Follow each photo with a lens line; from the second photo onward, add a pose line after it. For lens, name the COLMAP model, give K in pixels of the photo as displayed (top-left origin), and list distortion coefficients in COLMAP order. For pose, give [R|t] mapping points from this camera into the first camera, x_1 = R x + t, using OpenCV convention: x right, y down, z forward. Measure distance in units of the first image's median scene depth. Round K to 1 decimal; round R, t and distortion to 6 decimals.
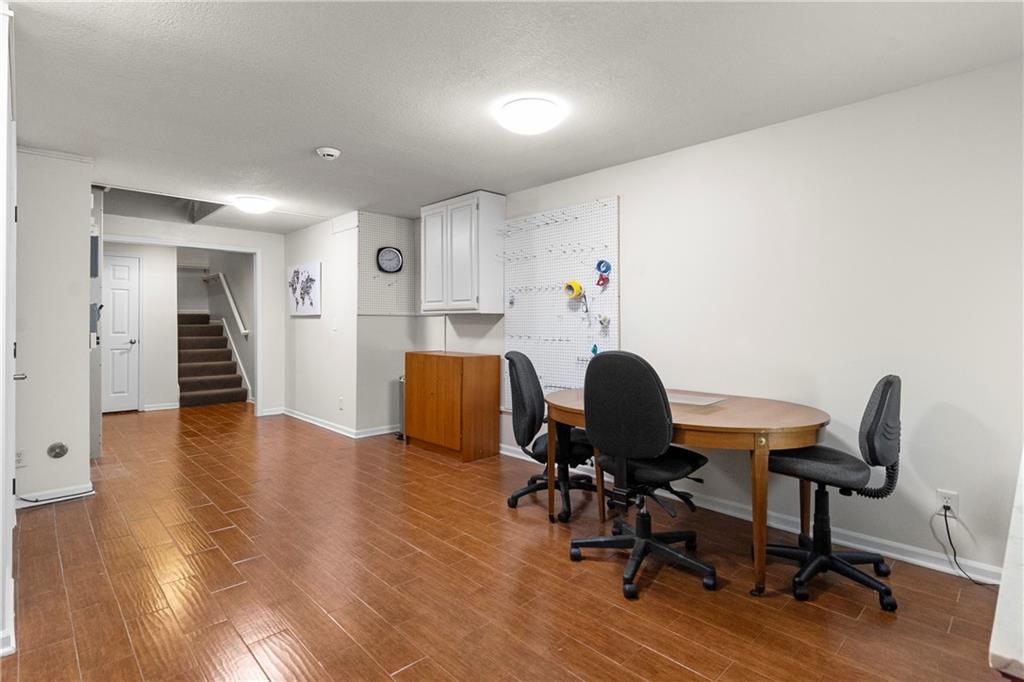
lens RADIAL K [[517.2, 0, 510.6], [0, 517.2, 321.4], [0, 0, 1]] dist [-0.002102, -0.001026]
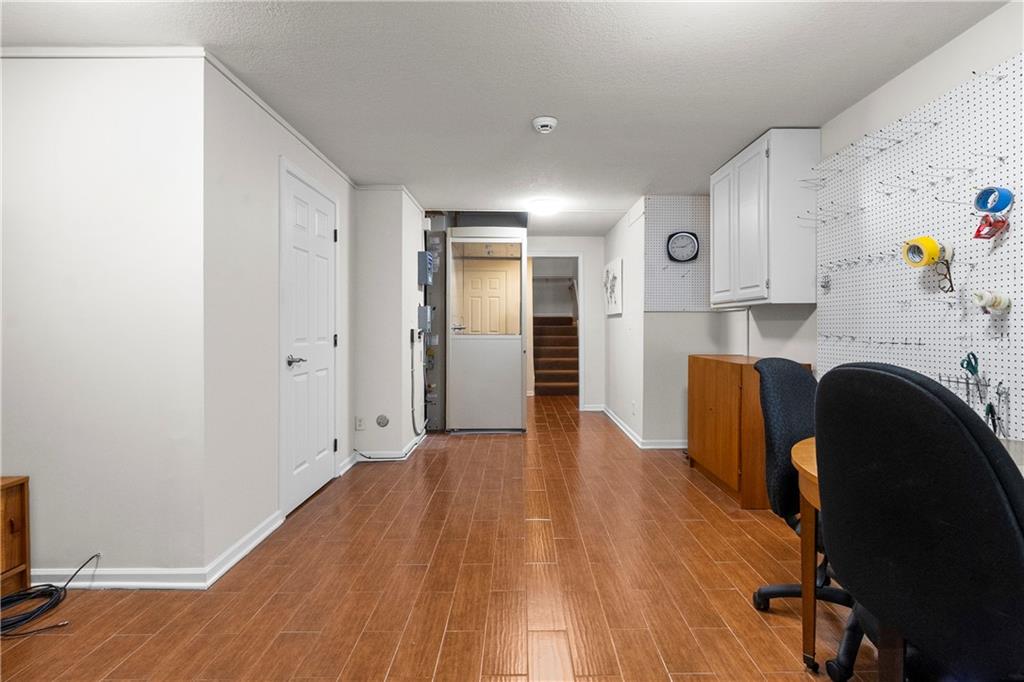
lens RADIAL K [[481.3, 0, 515.4], [0, 481.3, 330.3], [0, 0, 1]] dist [-0.000202, -0.000024]
pose [[0.728179, 0.002507, -0.685383, 0.115397], [0.004616, 0.999953, 0.008562, 0.011488], [0.685372, -0.009399, 0.728133, 0.237159]]
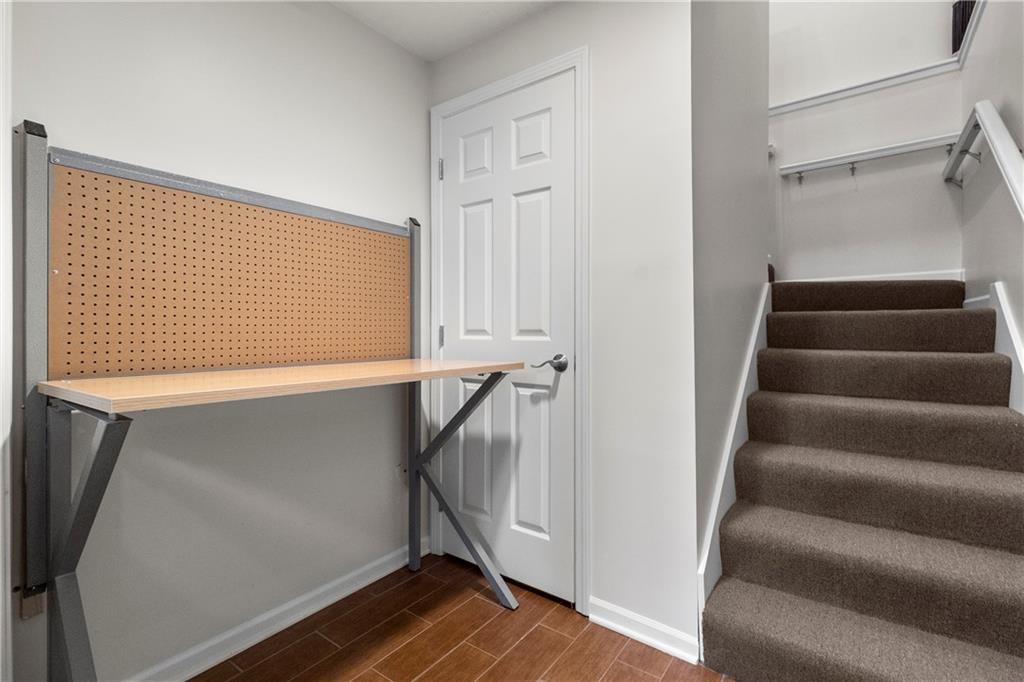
lens RADIAL K [[480.4, 0, 516.7], [0, 480.4, 328.5], [0, 0, 1]] dist [-0.000281, 0.000091]
pose [[0.189284, -0.000091, -0.981922, -0.629350], [0.007164, 0.999974, 0.001288, 0.025847], [0.981896, -0.007278, 0.189279, 1.234918]]
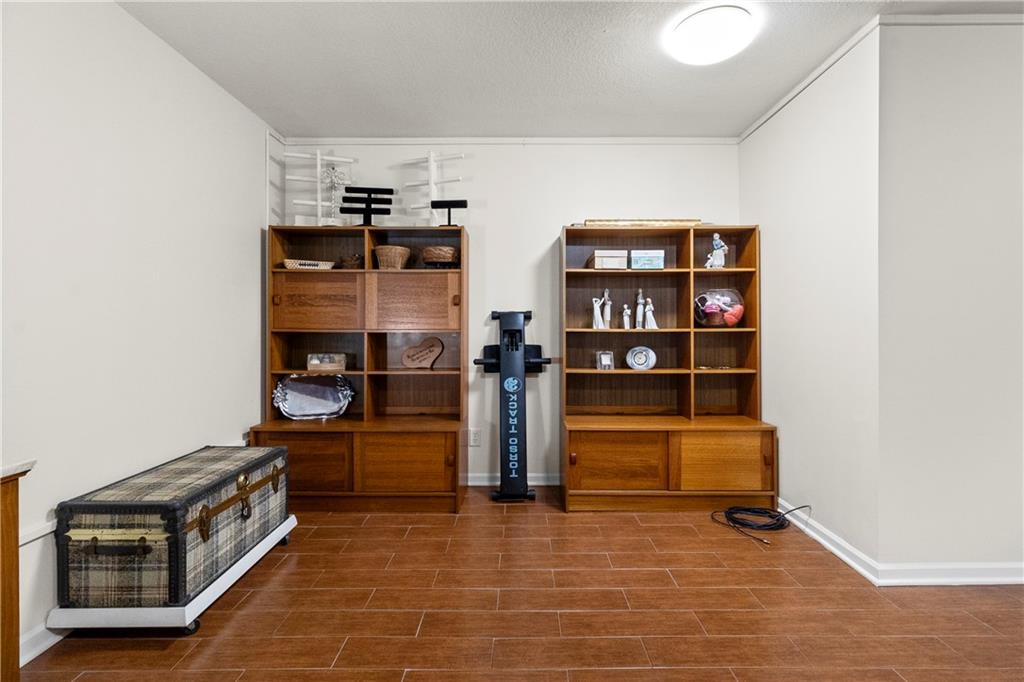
lens RADIAL K [[470.4, 0, 516.0], [0, 470.4, 327.0], [0, 0, 1]] dist [-0.001403, 0.000048]
pose [[-0.685860, 0.009697, -0.727669, 0.117241], [0.009707, 0.999944, 0.004176, 0.020297], [0.727668, -0.004199, -0.685916, 0.395325]]
